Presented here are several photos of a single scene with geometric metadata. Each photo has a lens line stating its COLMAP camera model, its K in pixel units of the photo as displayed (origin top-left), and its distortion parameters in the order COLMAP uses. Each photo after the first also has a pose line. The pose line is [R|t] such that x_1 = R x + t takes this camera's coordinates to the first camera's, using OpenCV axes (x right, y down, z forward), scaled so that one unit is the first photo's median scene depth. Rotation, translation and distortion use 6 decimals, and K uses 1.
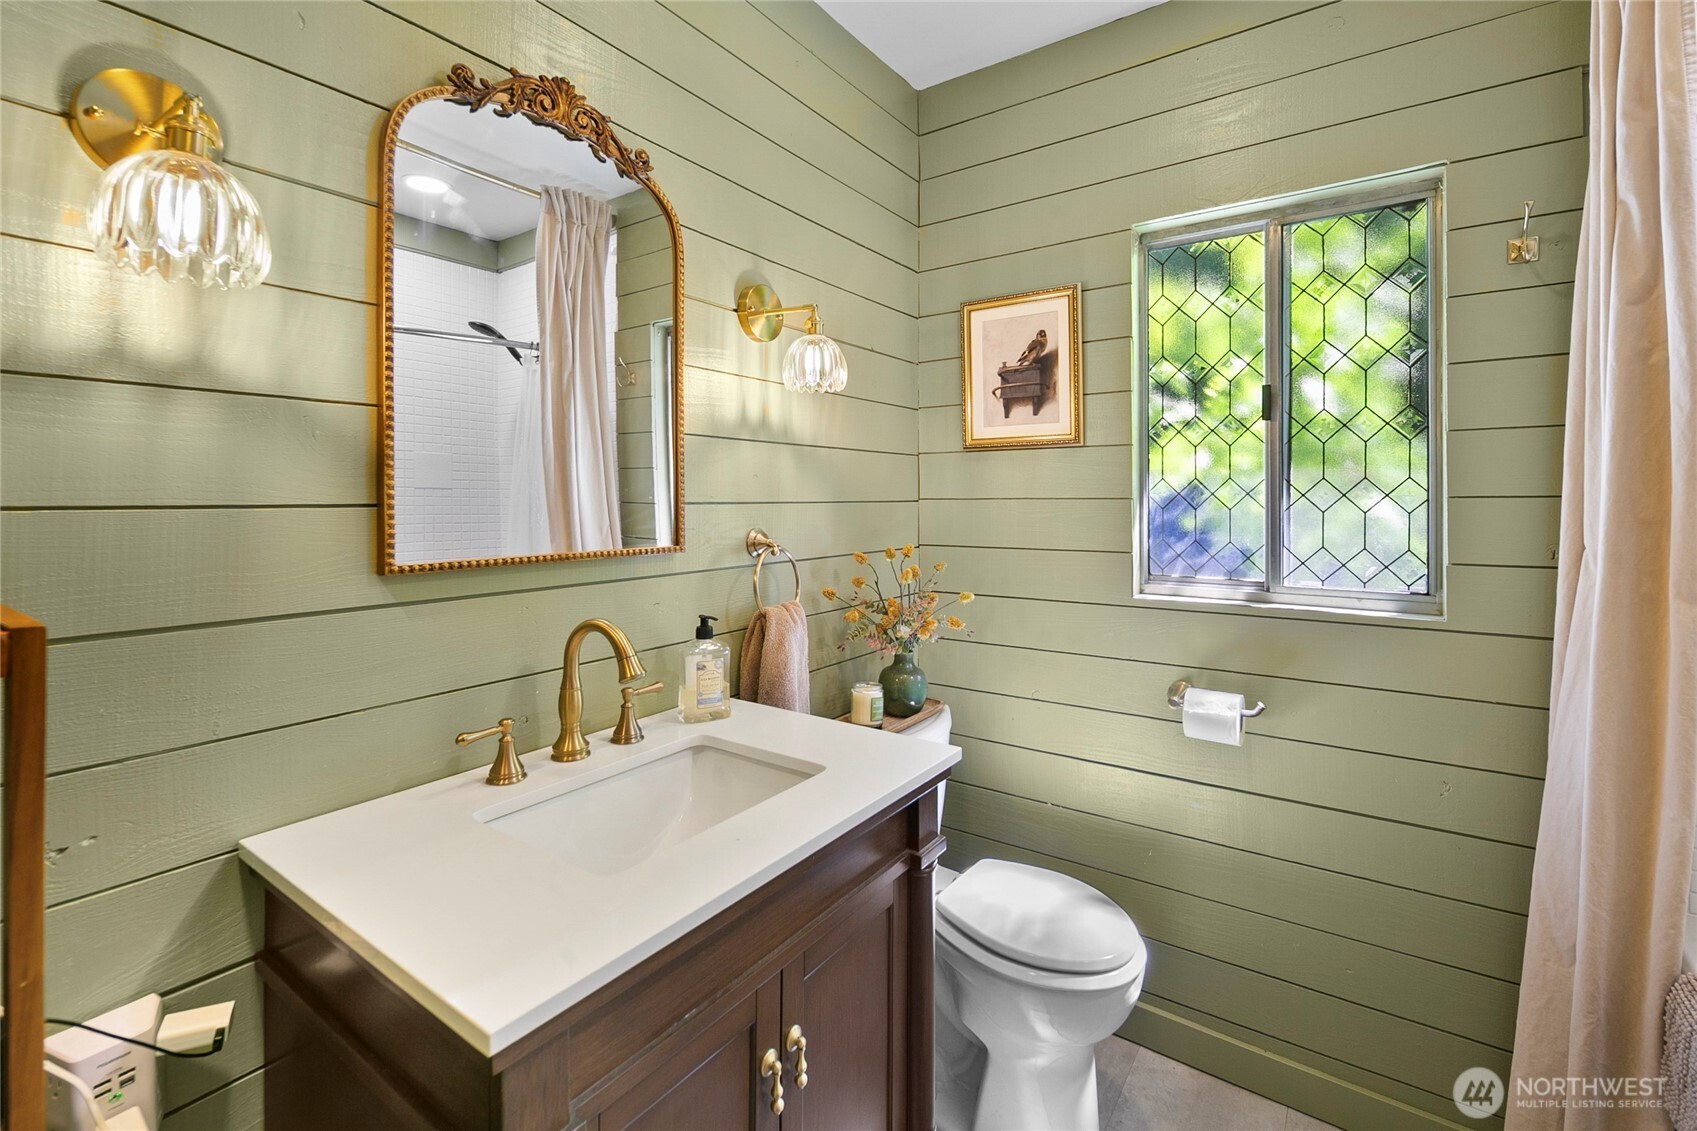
lens RADIAL K [[751.7, 0, 861.6], [0, 751.7, 513.5], [0, 0, 1]] dist [-0.000320, -0.000065]
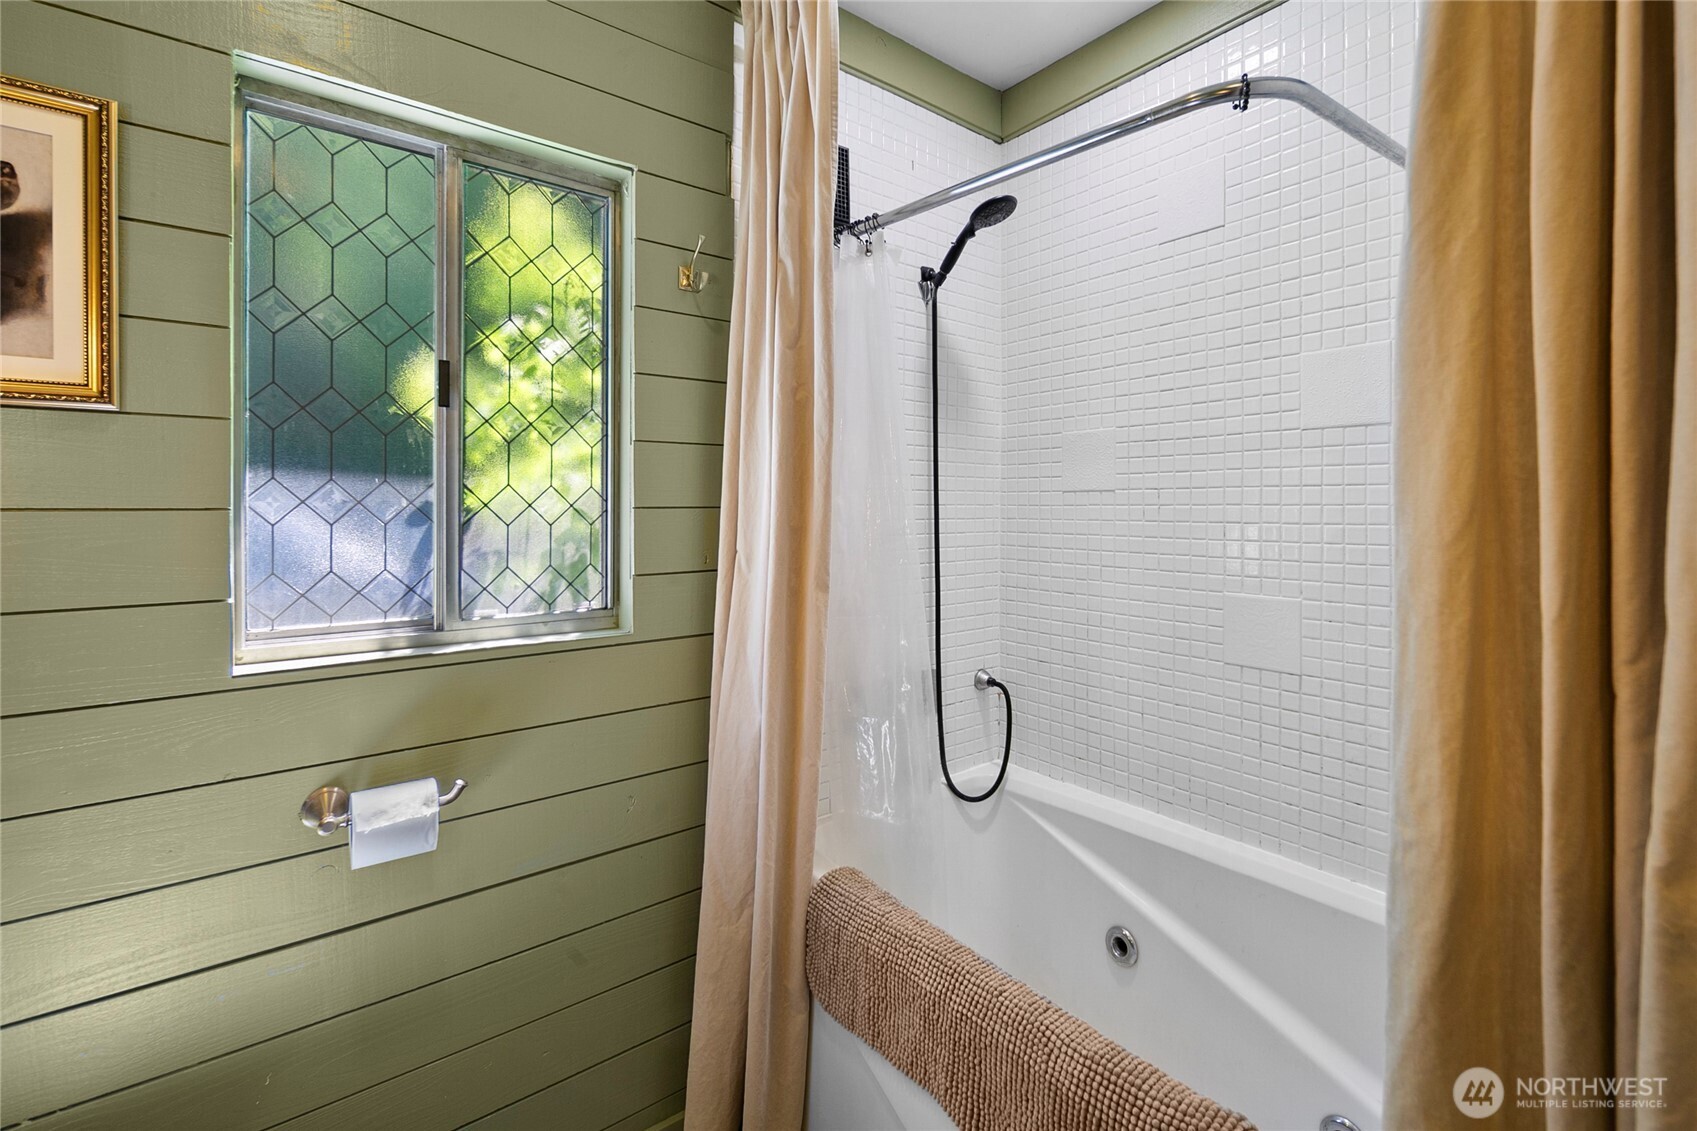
lens RADIAL K [[751.7, 0, 861.6], [0, 751.7, 513.5], [0, 0, 1]] dist [-0.000320, -0.000065]
pose [[0.292954, -0.002323, 0.956124, -0.070080], [0.021837, 0.999752, -0.004262, -0.003138], [-0.955877, 0.022128, 0.292932, 0.384353]]
